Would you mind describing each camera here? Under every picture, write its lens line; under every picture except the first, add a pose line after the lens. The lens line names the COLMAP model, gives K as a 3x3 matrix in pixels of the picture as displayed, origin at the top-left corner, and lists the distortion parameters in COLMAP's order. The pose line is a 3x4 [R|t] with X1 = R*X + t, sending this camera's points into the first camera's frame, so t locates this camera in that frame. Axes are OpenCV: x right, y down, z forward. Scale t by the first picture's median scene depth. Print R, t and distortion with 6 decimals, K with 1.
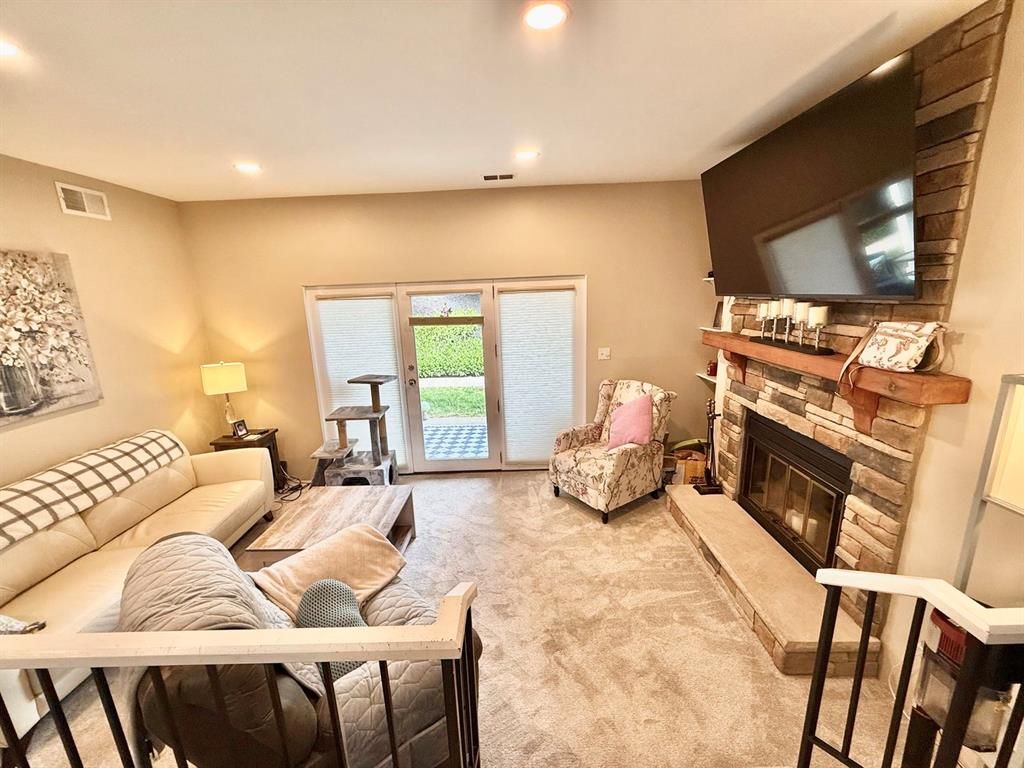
lens RADIAL K [[406.9, 0, 508.4], [0, 406.9, 384.1], [0, 0, 1]] dist [0.000178, -0.000027]
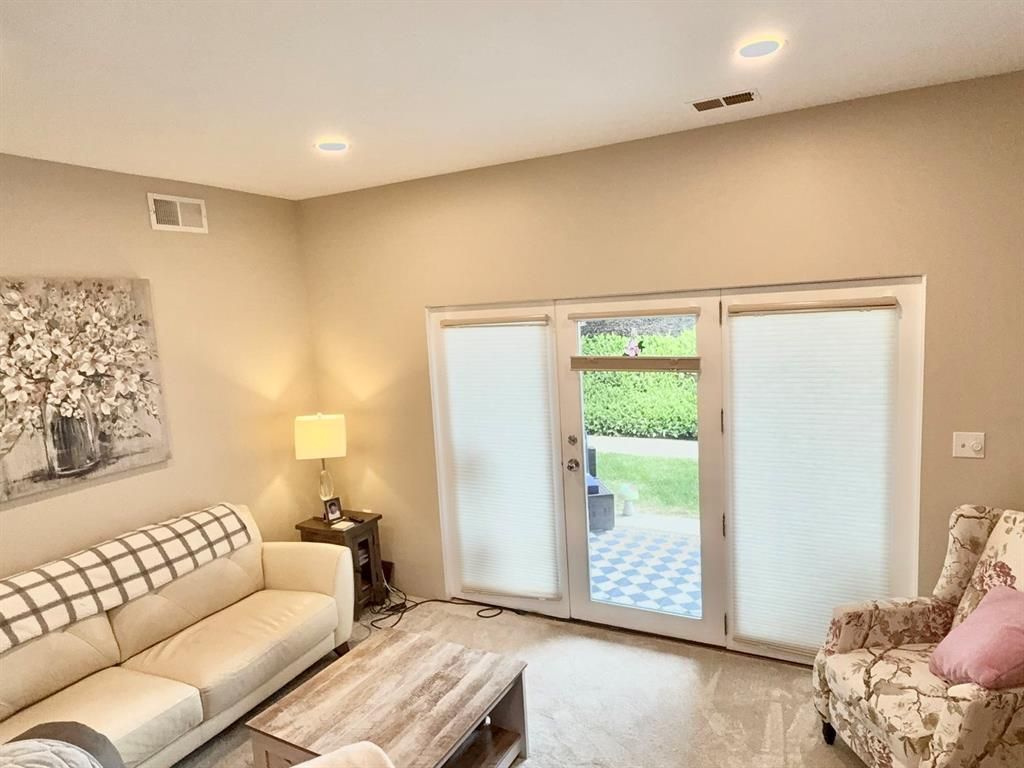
lens RADIAL K [[621.3, 0, 527.6], [0, 621.3, 390.7], [0, 0, 1]] dist [-0.001760, 0.001224]
pose [[0.895297, 0.045622, -0.443128, 0.136993], [-0.075775, 0.995842, -0.050569, -0.085044], [0.438978, 0.078852, 0.895031, 0.222573]]
